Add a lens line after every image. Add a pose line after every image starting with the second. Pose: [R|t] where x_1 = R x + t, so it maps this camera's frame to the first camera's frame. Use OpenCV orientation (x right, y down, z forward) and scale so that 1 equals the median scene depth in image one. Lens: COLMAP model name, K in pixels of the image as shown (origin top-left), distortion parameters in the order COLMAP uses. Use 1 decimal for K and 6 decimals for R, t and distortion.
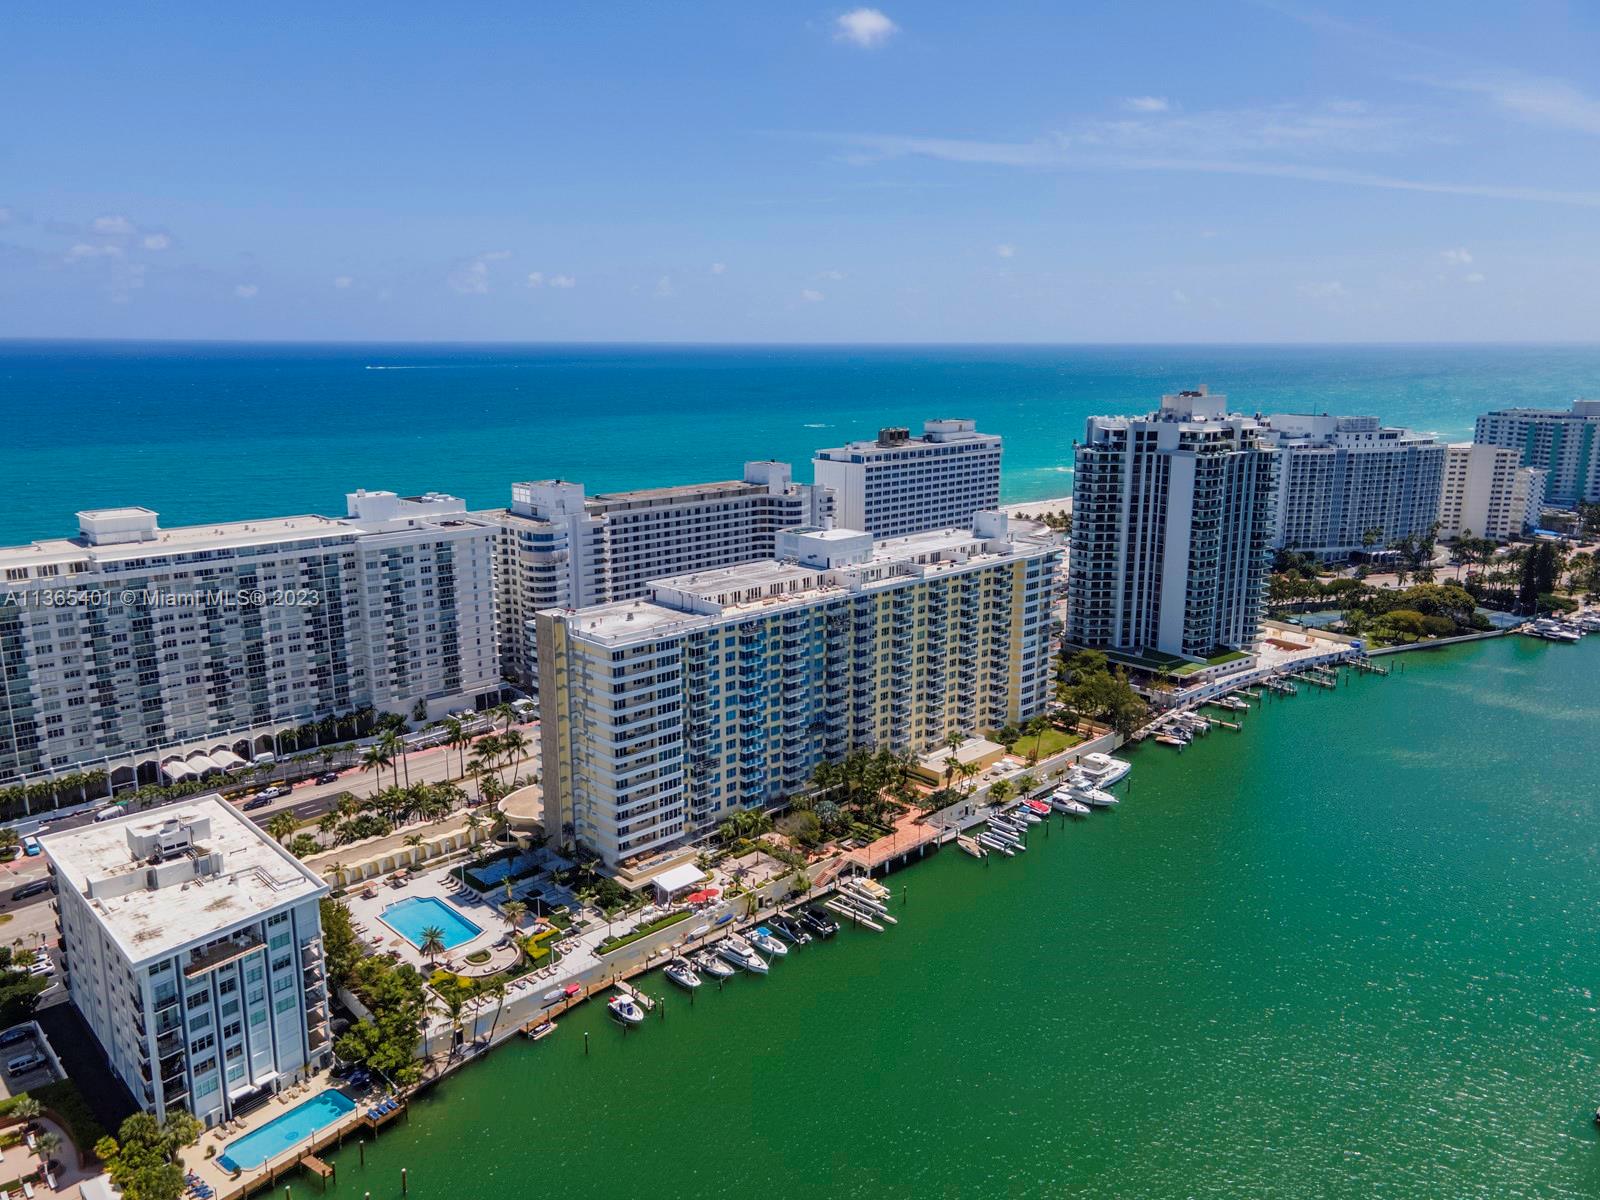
lens RADIAL K [[1159.2, 0, 800.0], [0, 1159.2, 600.0], [0, 0, 1]] dist [0.031579, 0.001364]
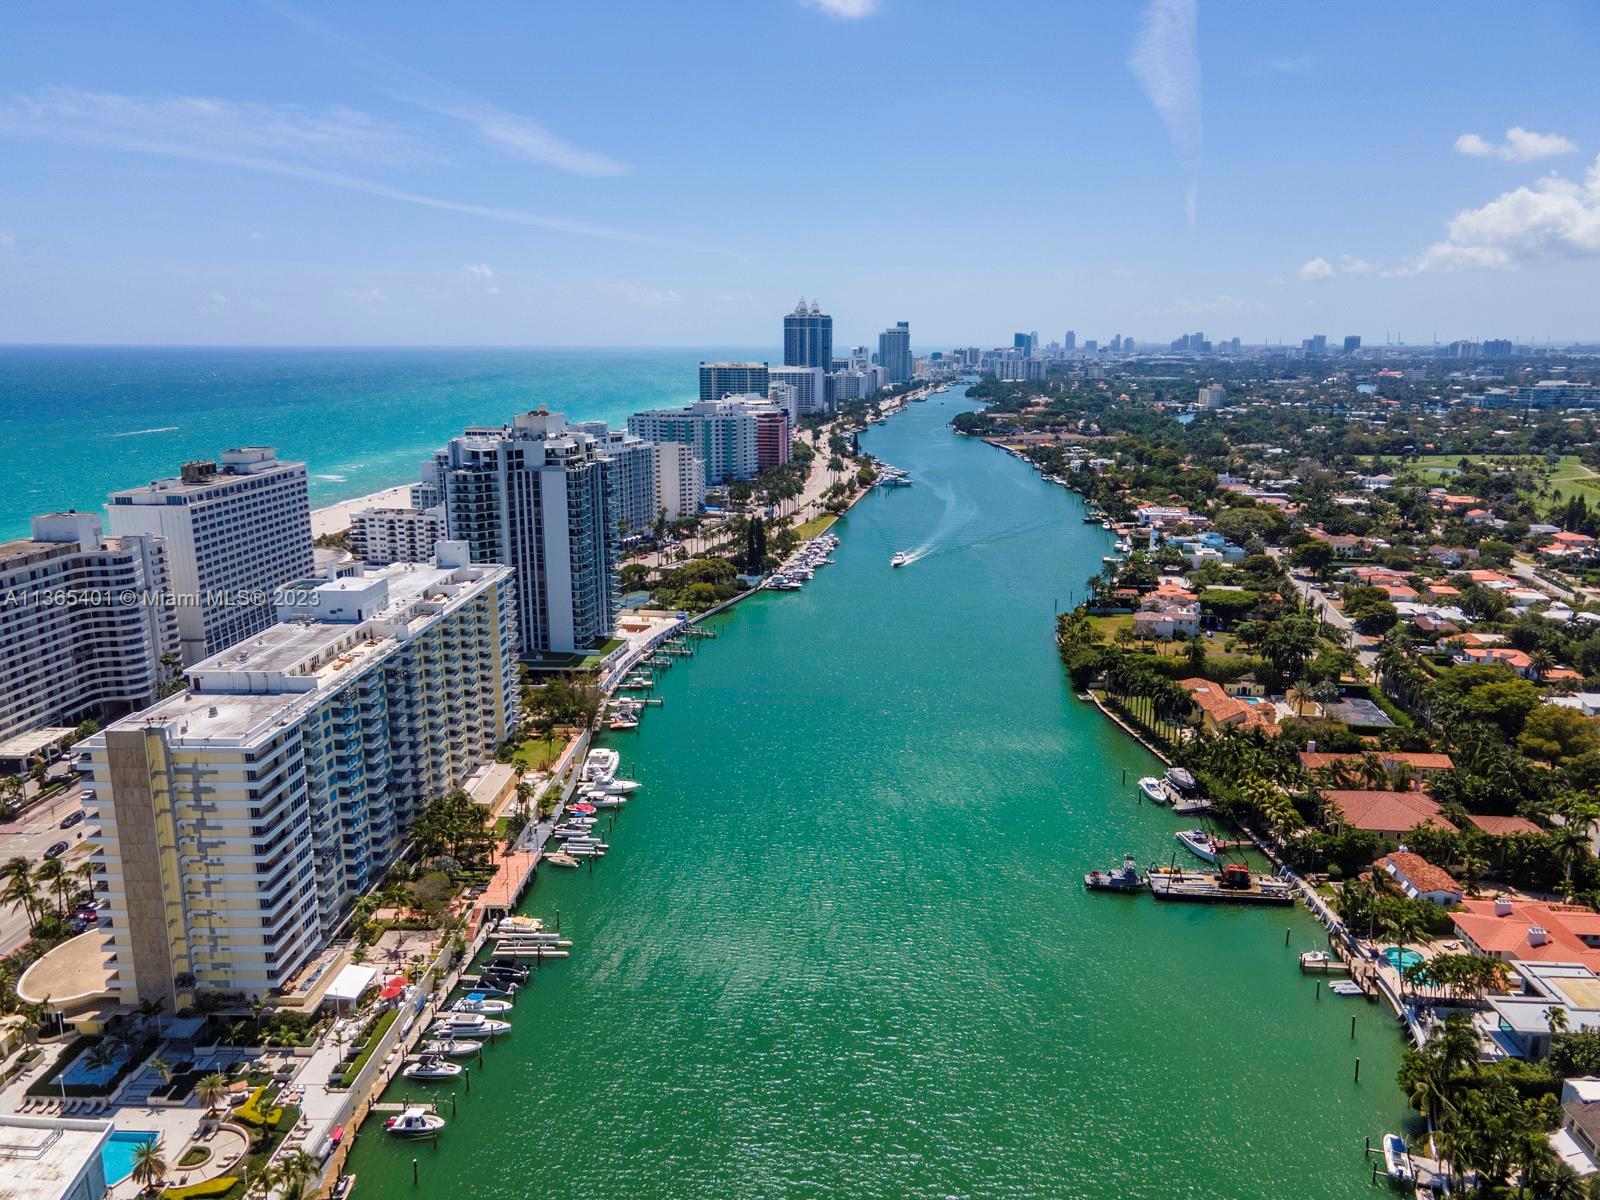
lens RADIAL K [[1158.4, 0, 791.6], [0, 1158.4, 604.2], [0, 0, 1]] dist [0.034473, 0.010246]
pose [[0.730536, -0.153773, 0.665336, -0.289961], [0.152939, 0.986409, 0.060053, -0.036780], [-0.665528, 0.057885, 0.744125, 0.056371]]
